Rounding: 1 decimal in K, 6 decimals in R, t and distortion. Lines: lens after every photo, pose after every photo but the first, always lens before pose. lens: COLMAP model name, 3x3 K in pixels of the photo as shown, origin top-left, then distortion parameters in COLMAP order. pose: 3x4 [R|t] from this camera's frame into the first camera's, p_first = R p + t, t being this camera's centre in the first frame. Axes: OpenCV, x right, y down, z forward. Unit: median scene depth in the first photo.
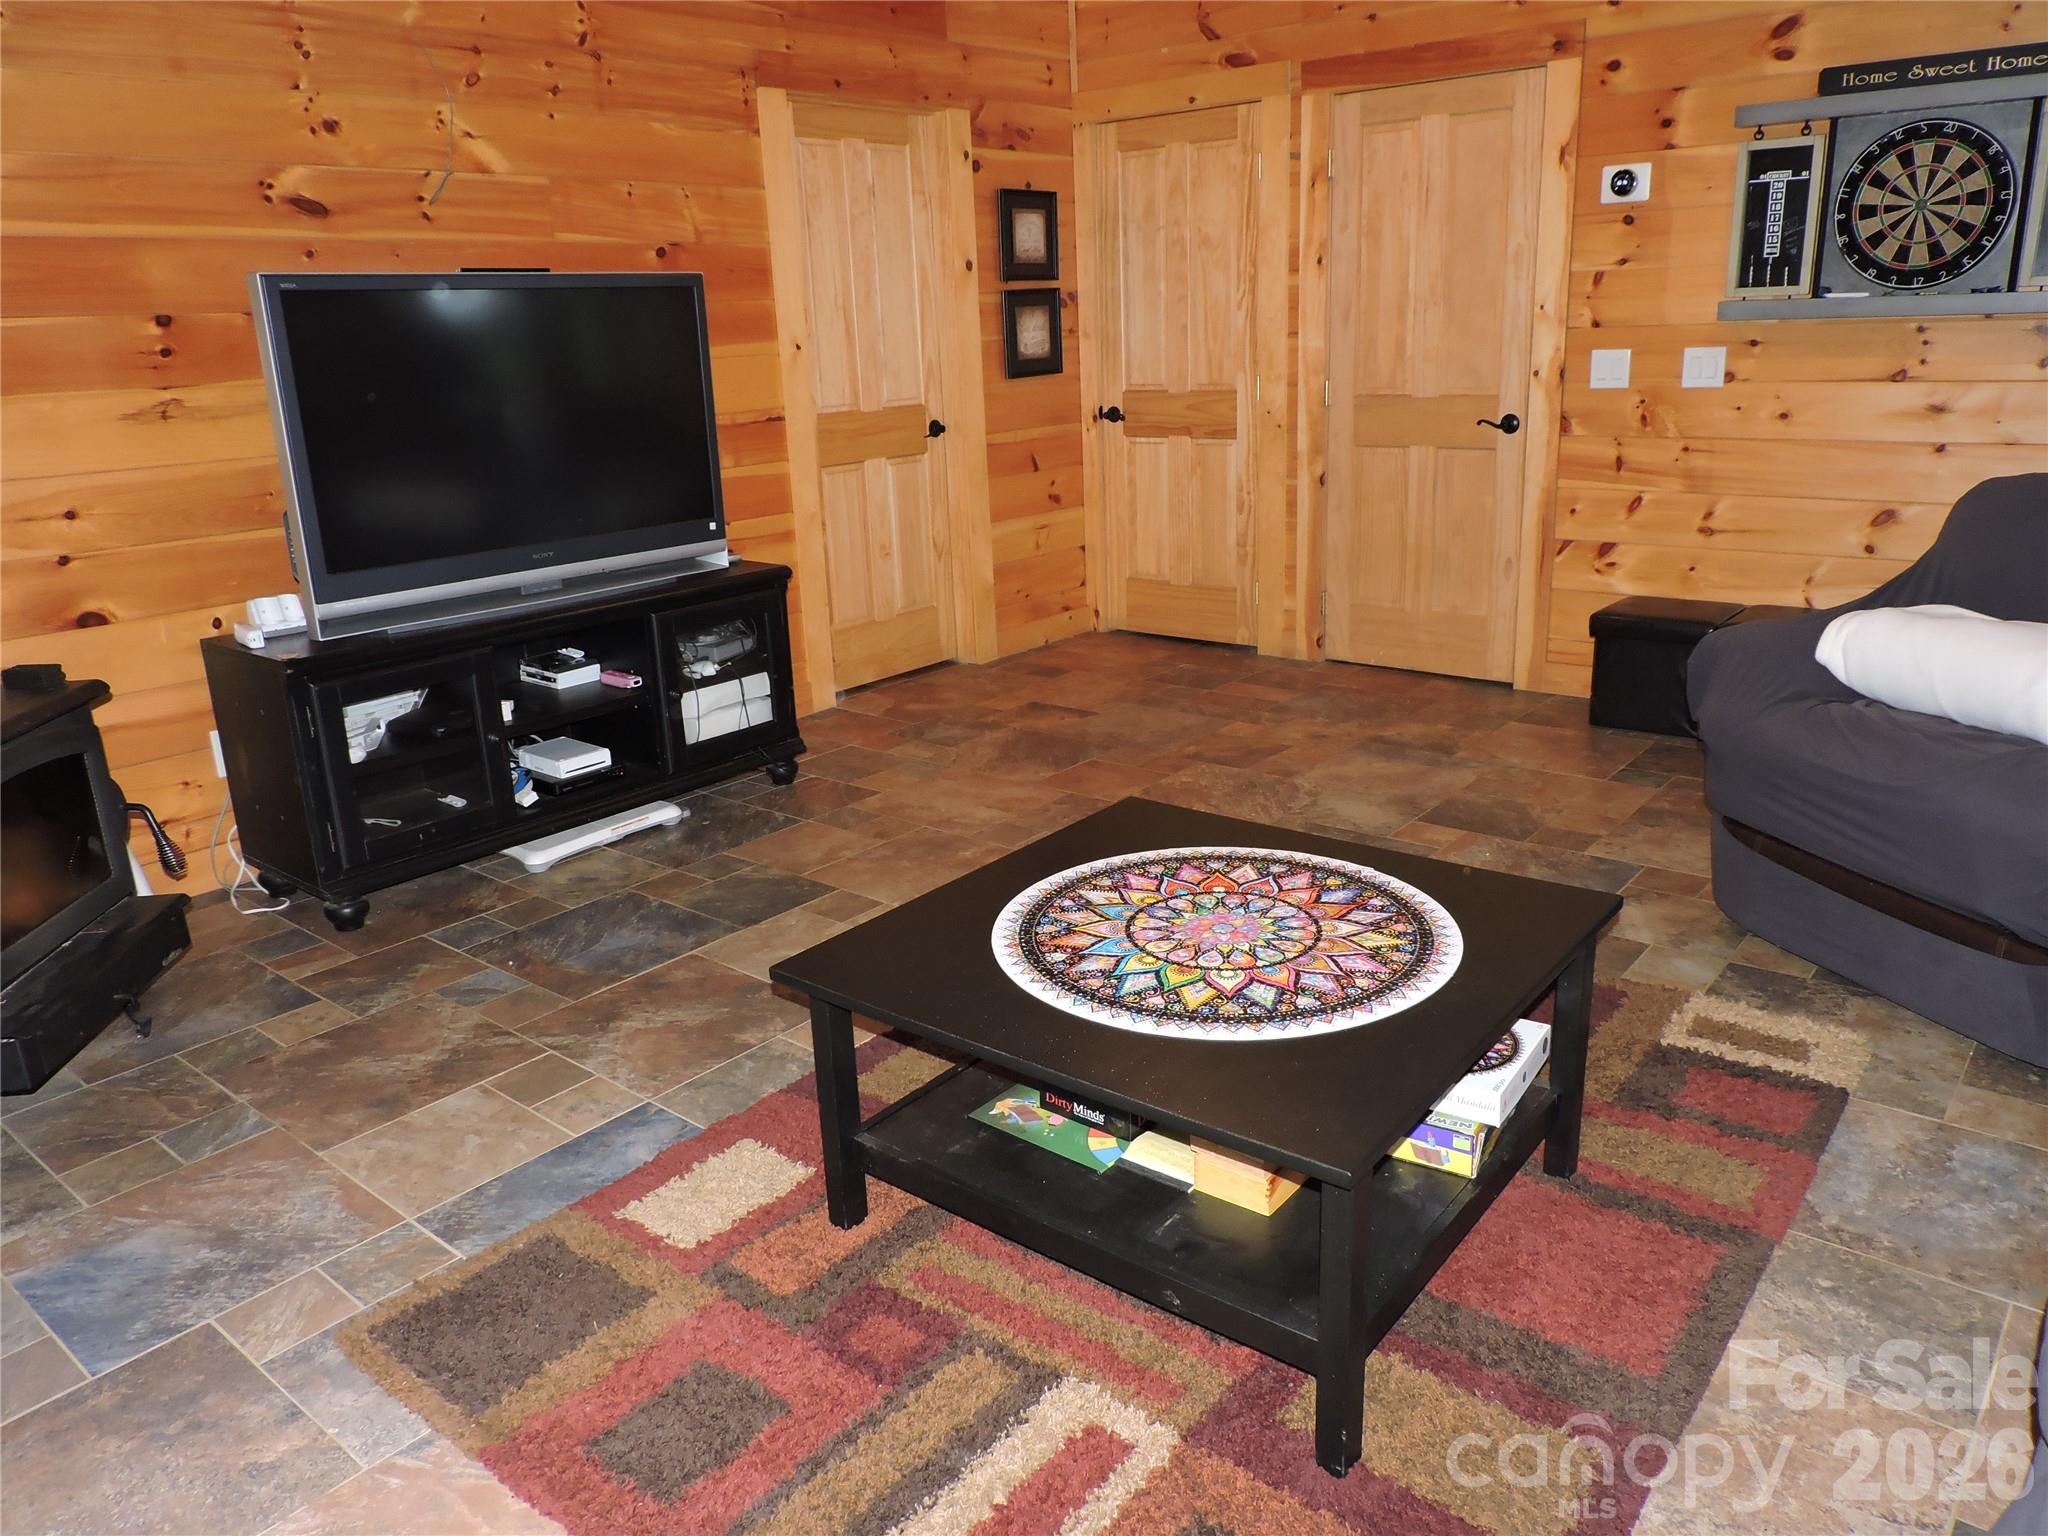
lens RADIAL K [[1451.7, 0, 1027.9], [0, 1451.7, 768.5], [0, 0, 1]] dist [-0.024686, 0.001649]
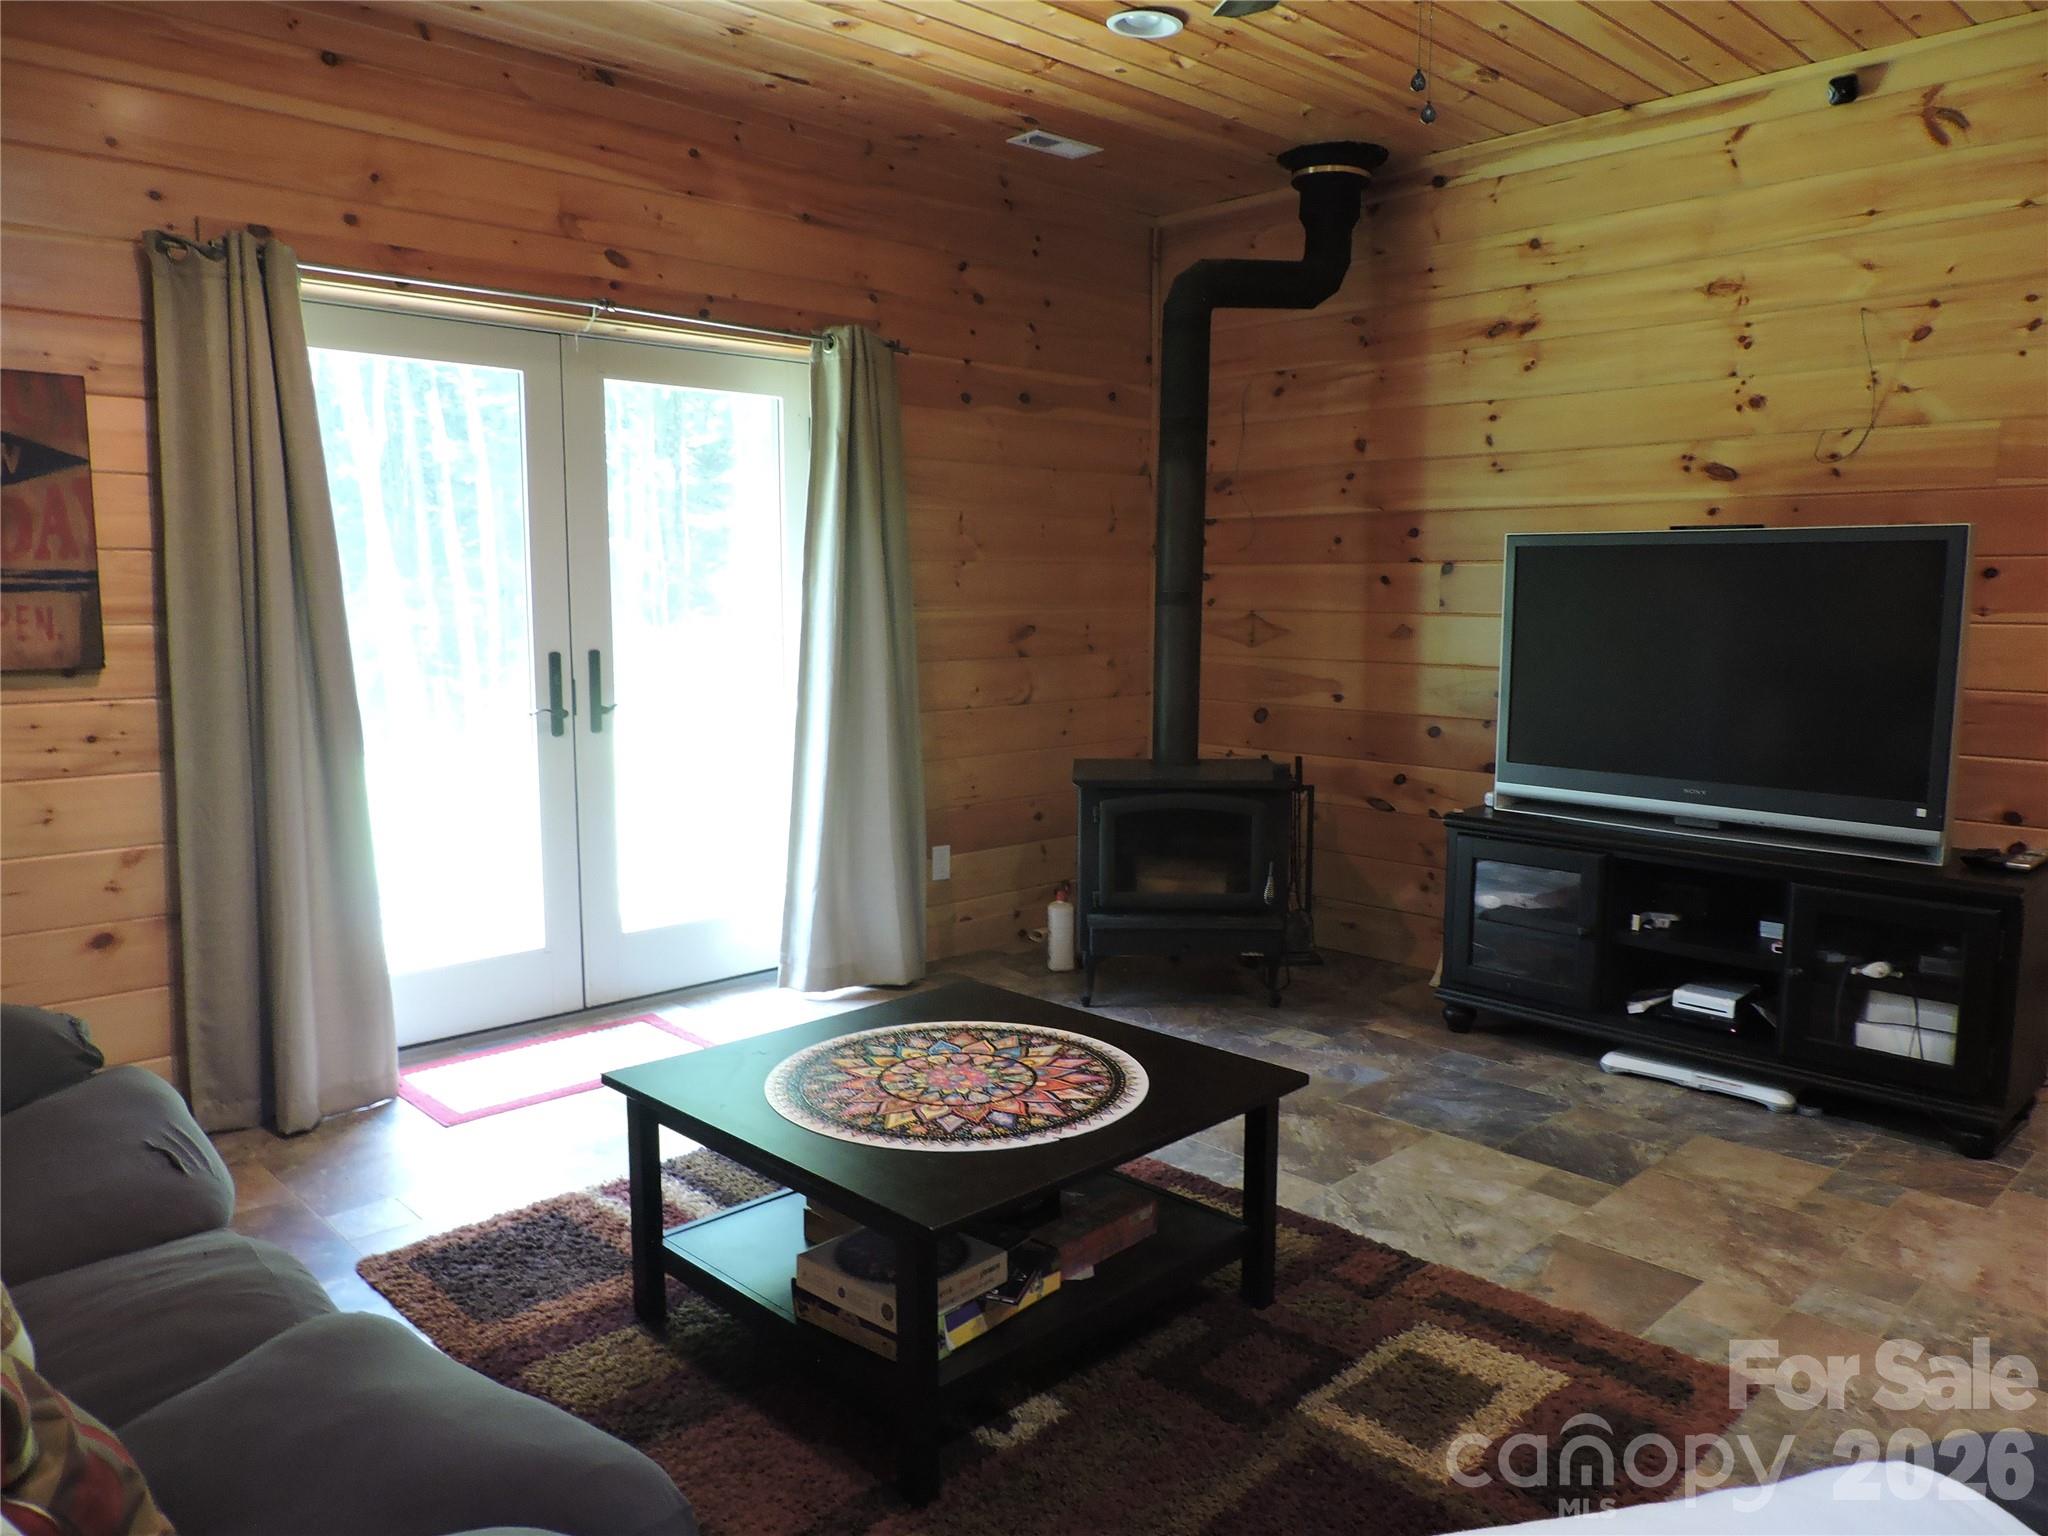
lens RADIAL K [[1451.7, 0, 1027.9], [0, 1451.7, 768.5], [0, 0, 1]] dist [-0.024686, 0.001649]
pose [[-0.117890, 0.157385, -0.980475, 0.795913], [-0.291138, 0.938495, 0.185652, -0.233988], [0.949390, 0.307340, -0.064819, 0.658246]]
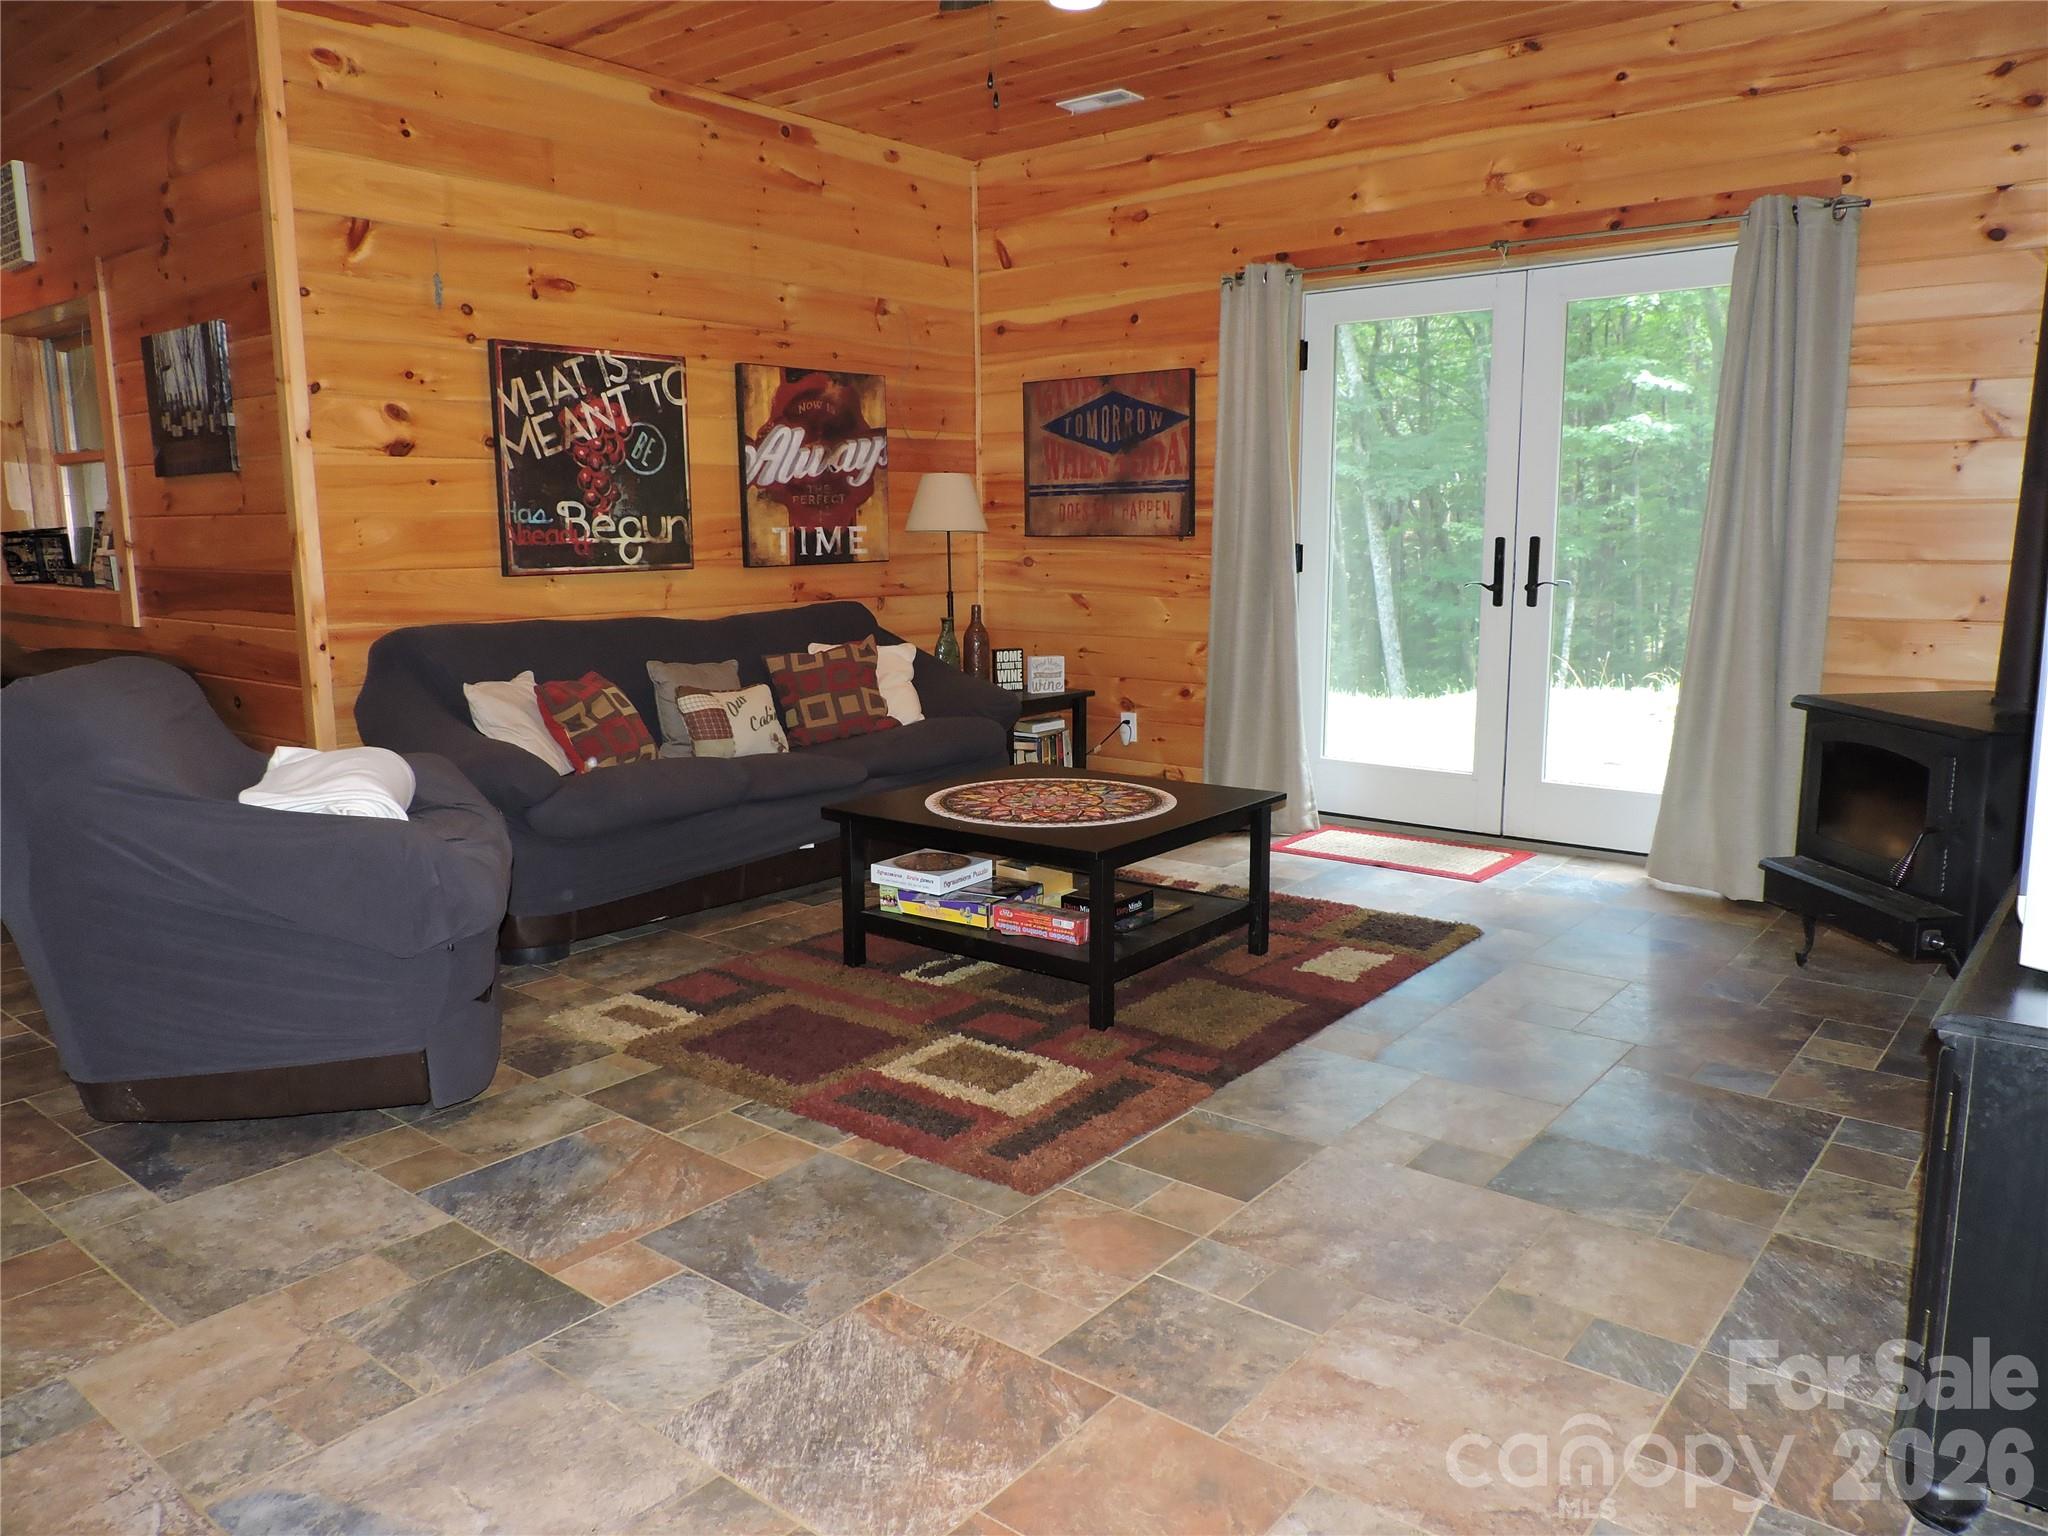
lens RADIAL K [[1451.7, 0, 1027.9], [0, 1451.7, 768.5], [0, 0, 1]] dist [-0.024686, 0.001649]
pose [[-0.998946, 0.045509, 0.005927, 0.094723], [0.043246, 0.890217, 0.453480, -0.477982], [0.015361, 0.453258, -0.891247, 1.636791]]
